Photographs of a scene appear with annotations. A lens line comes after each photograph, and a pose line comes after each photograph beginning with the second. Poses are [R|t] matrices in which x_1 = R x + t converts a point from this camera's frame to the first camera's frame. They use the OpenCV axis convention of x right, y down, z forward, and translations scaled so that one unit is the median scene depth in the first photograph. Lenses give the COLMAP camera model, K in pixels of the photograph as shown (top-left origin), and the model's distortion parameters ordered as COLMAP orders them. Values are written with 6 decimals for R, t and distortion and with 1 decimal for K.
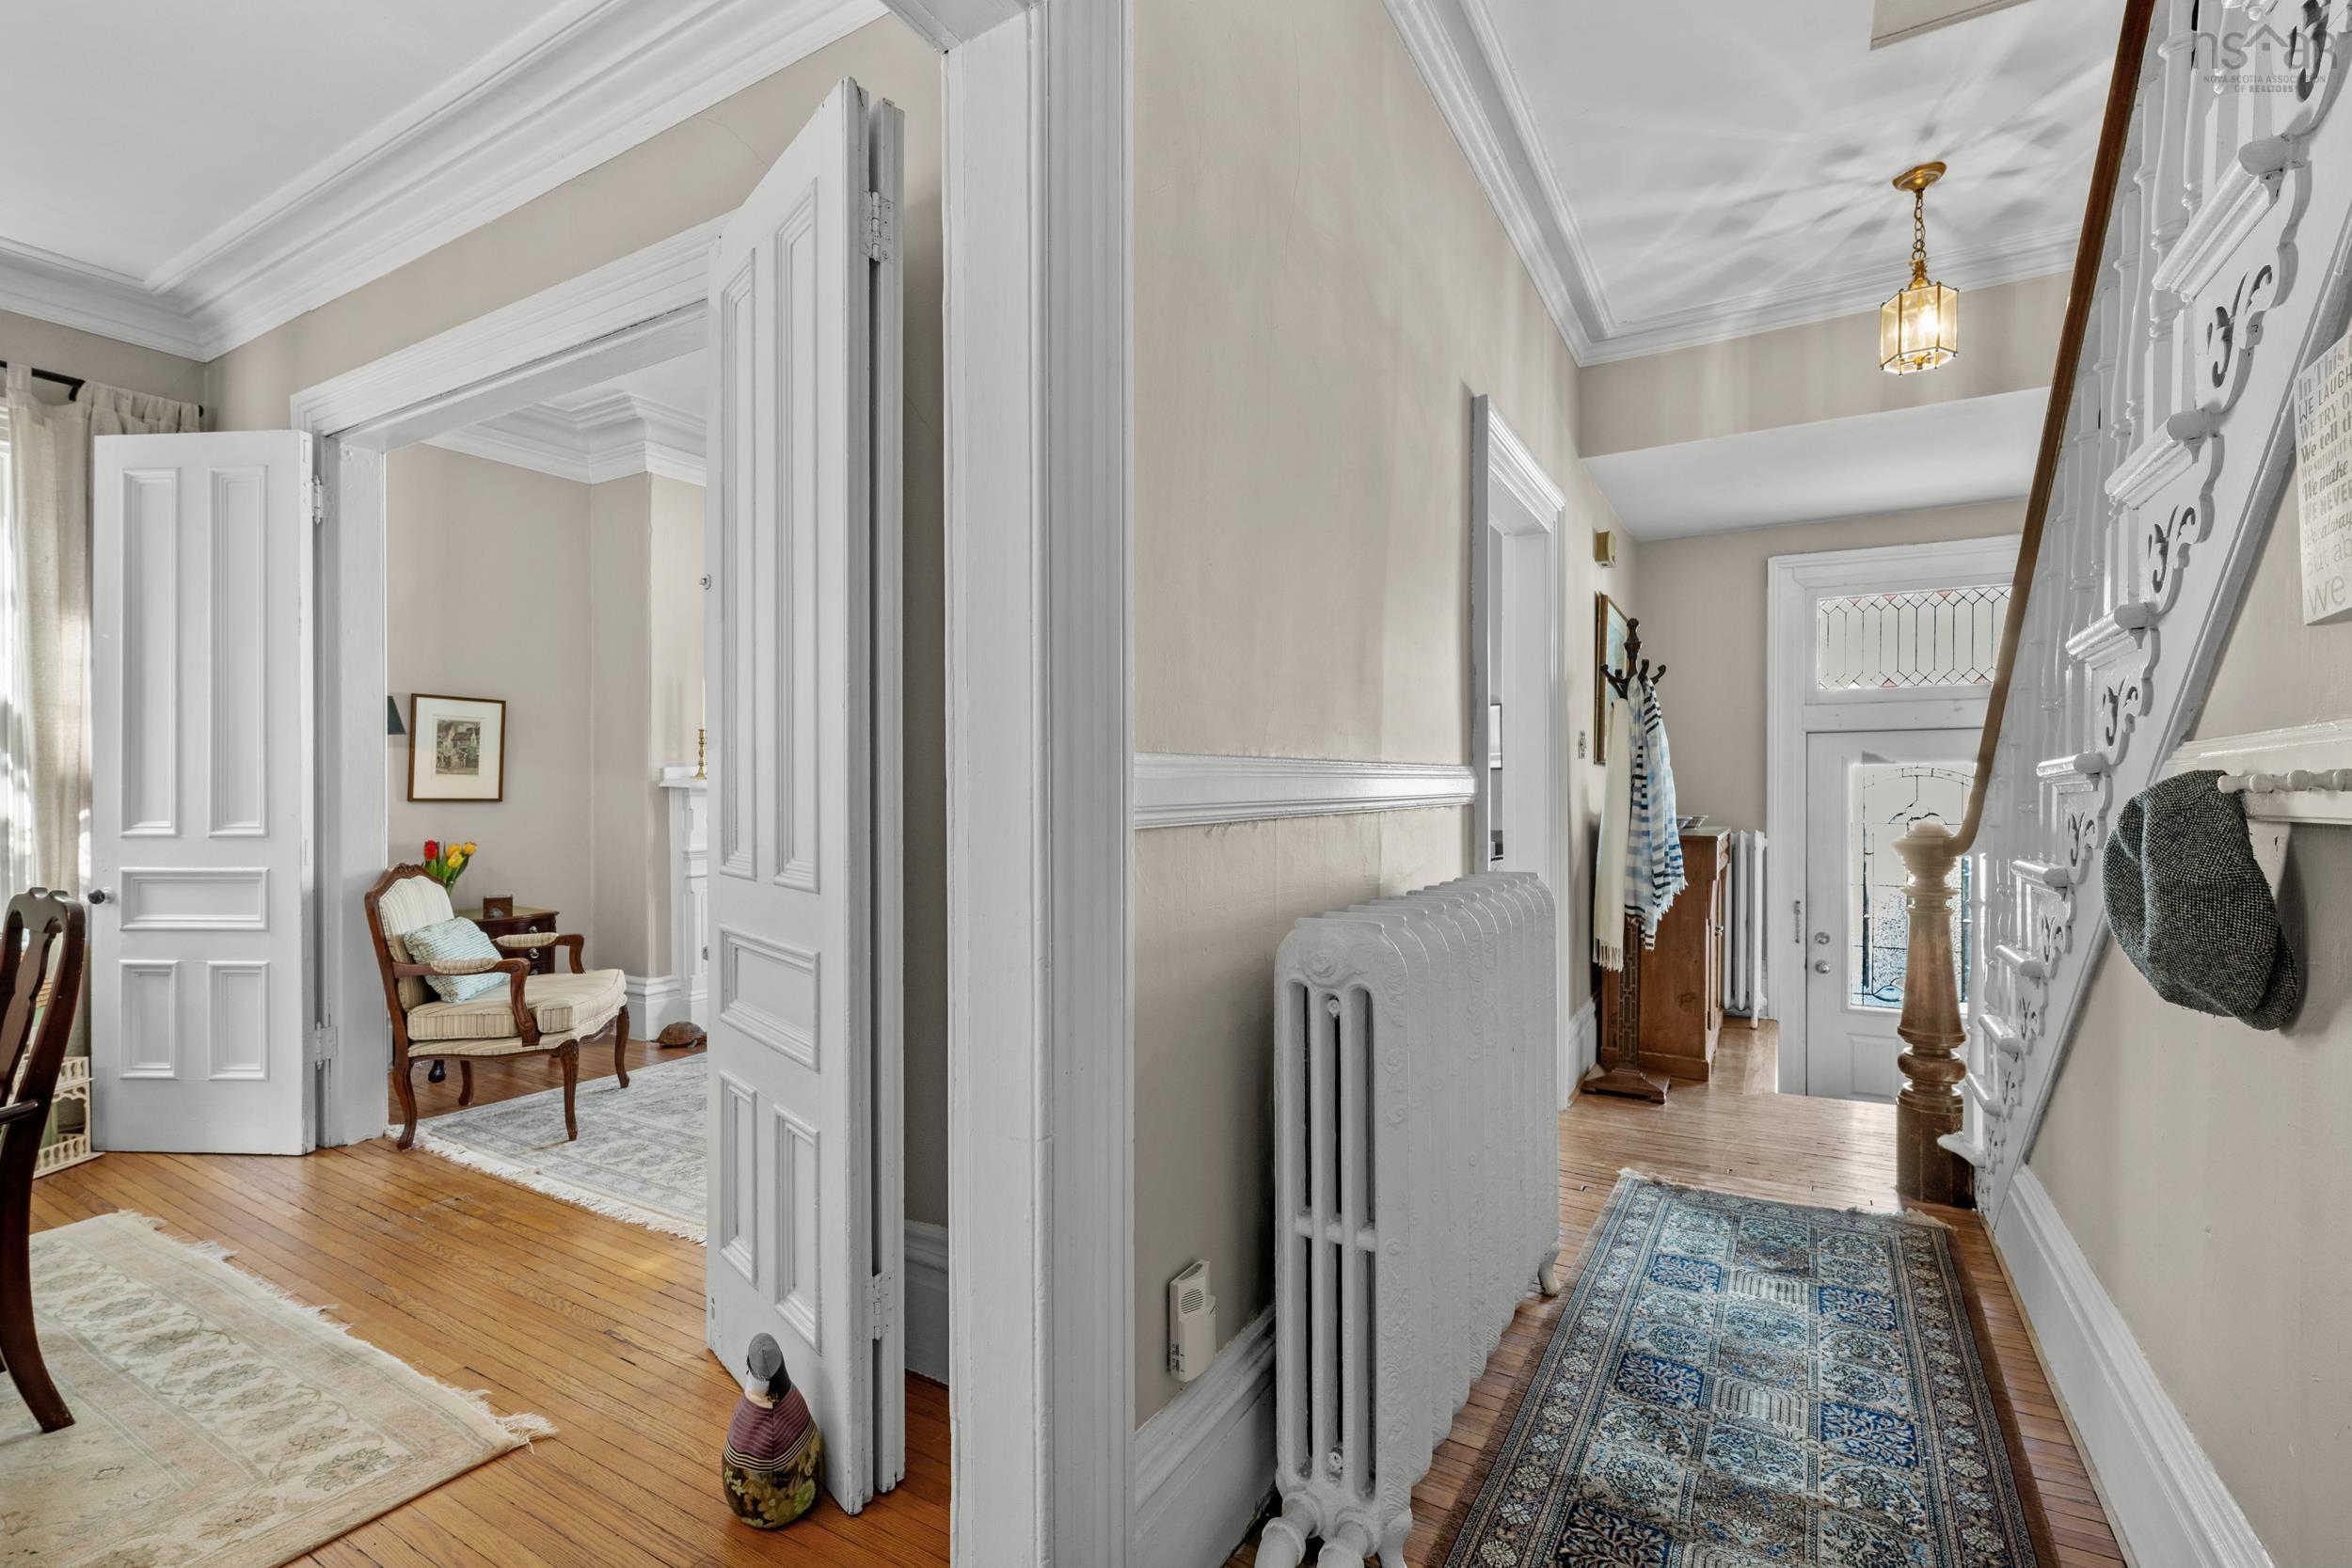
lens RADIAL K [[1058.0, 0, 1169.2], [0, 1058.0, 807.3], [0, 0, 1]] dist [-0.000979, -0.000204]
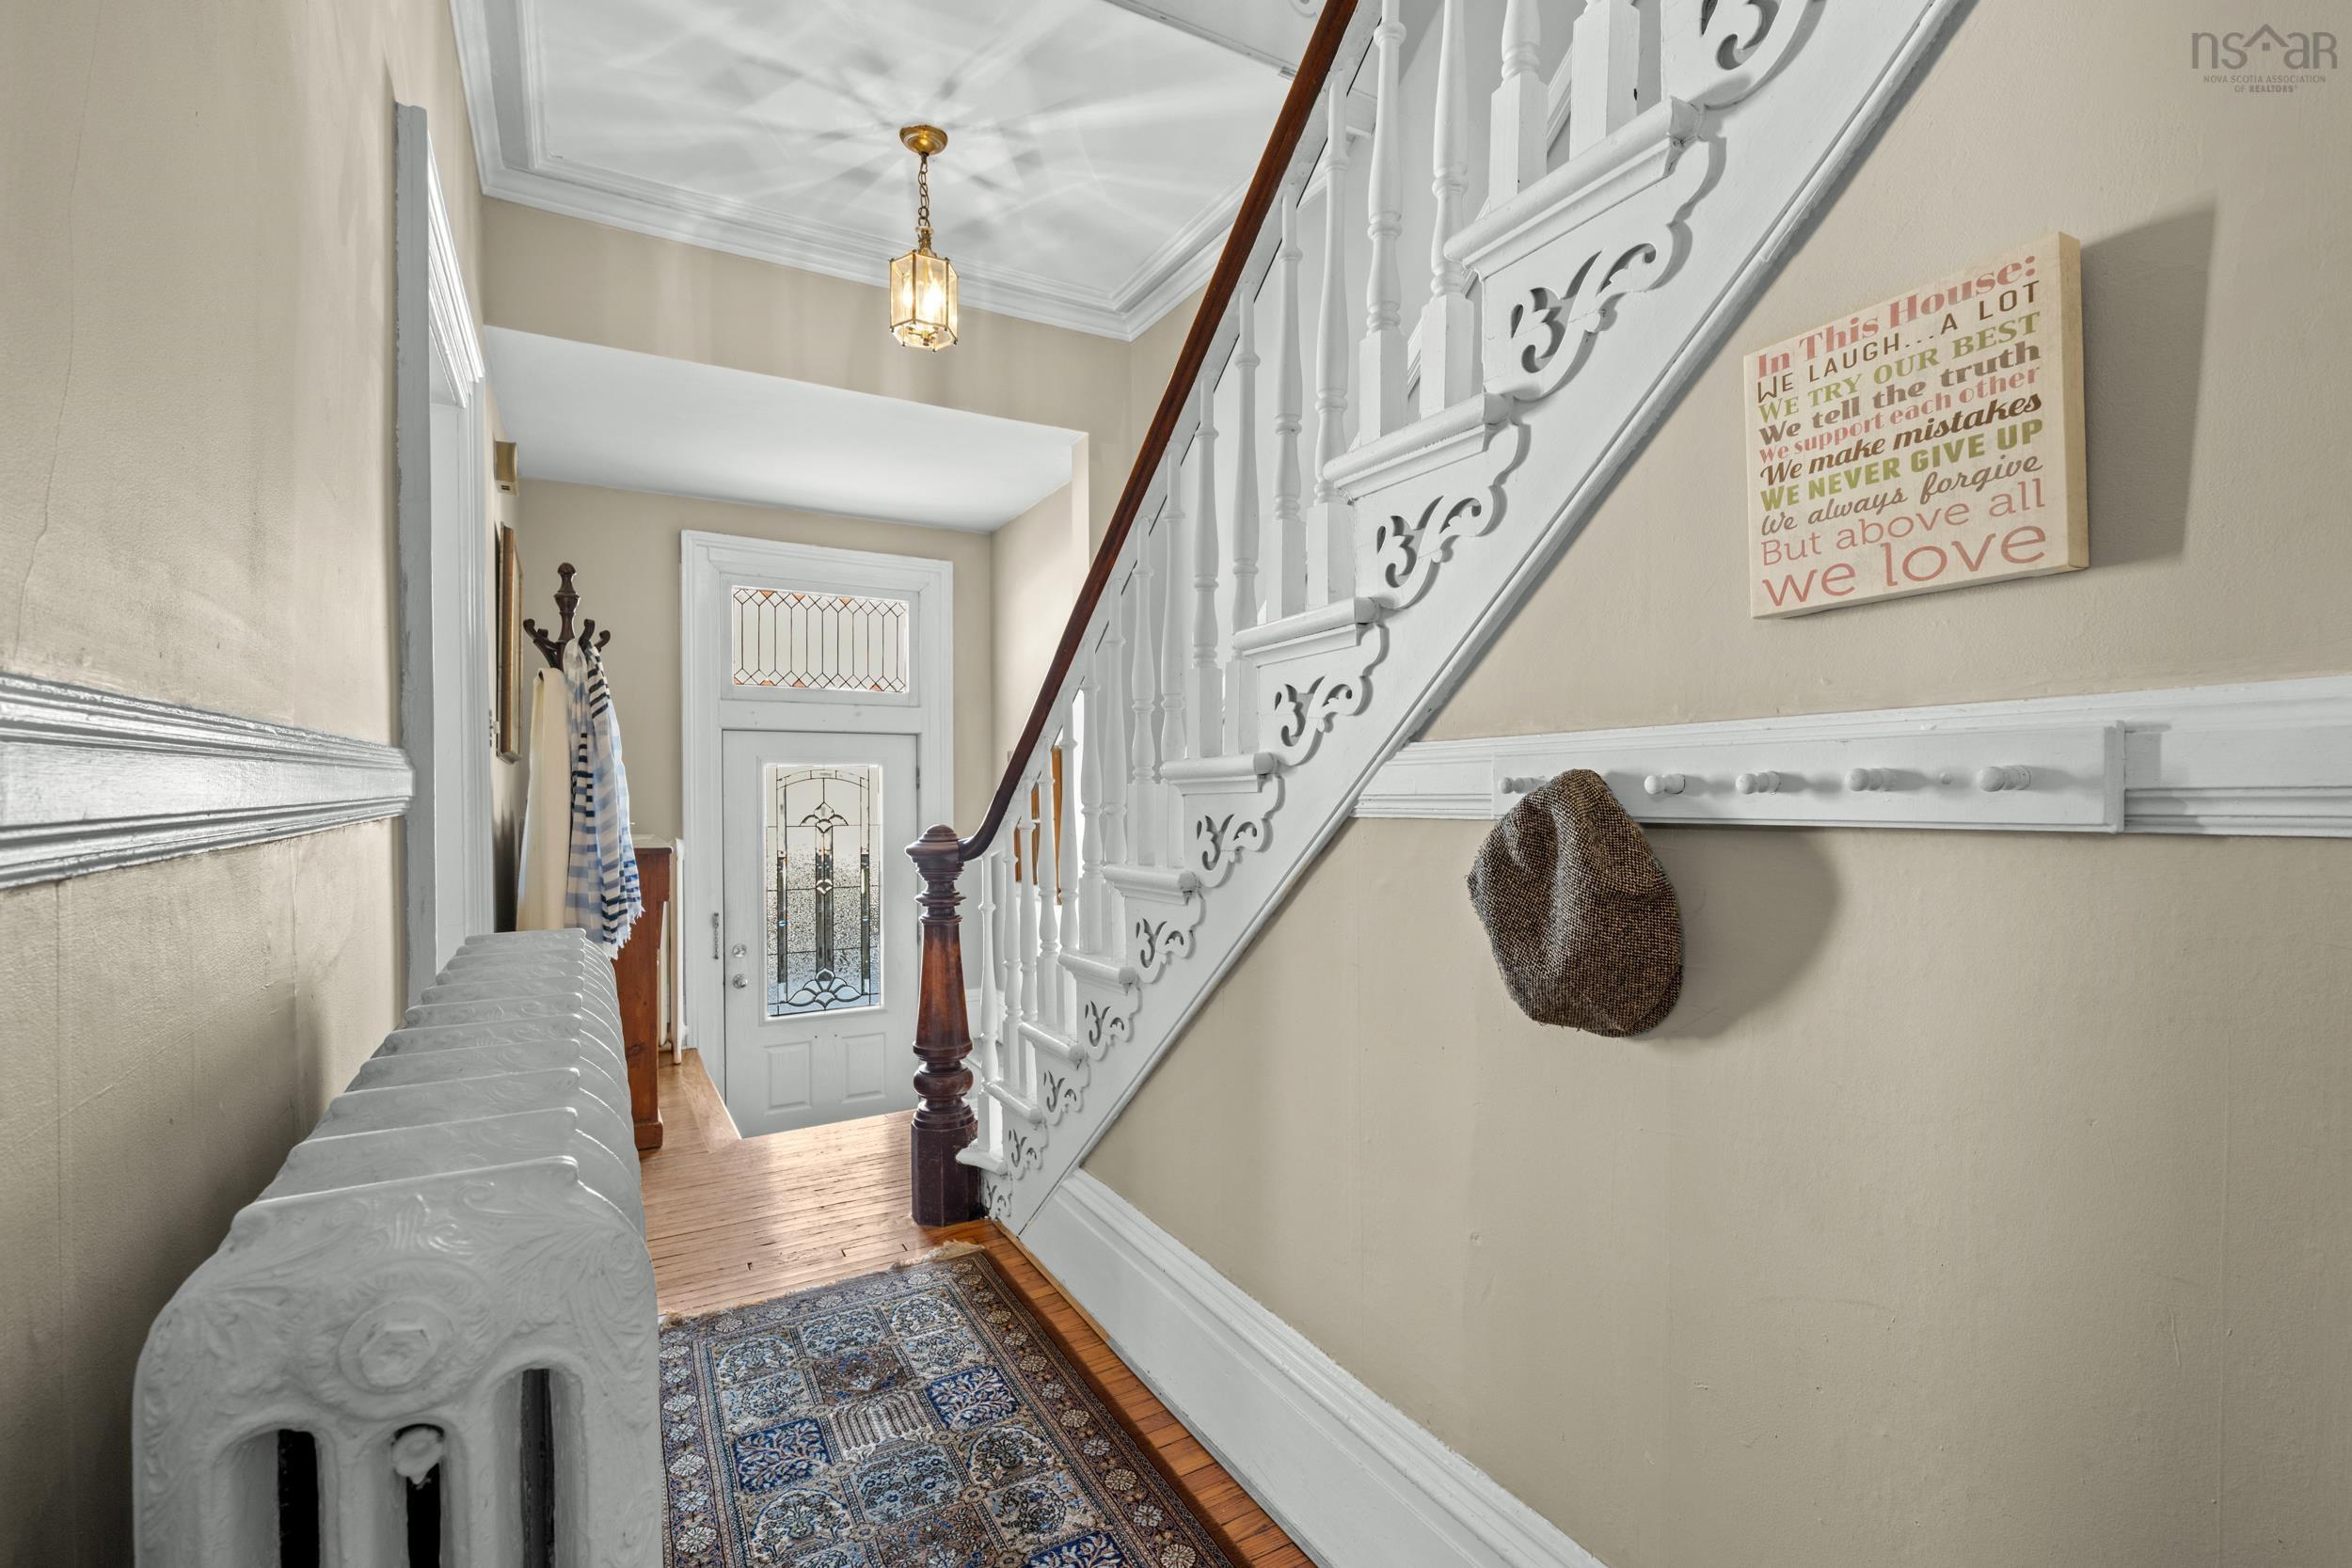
lens RADIAL K [[1058.0, 0, 1169.2], [0, 1058.0, 807.3], [0, 0, 1]] dist [-0.000979, -0.000204]
pose [[0.496525, -0.011859, 0.867942, -0.005321], [0.013611, 0.999890, 0.005875, -0.004961], [-0.867916, 0.008896, 0.496632, 0.348429]]
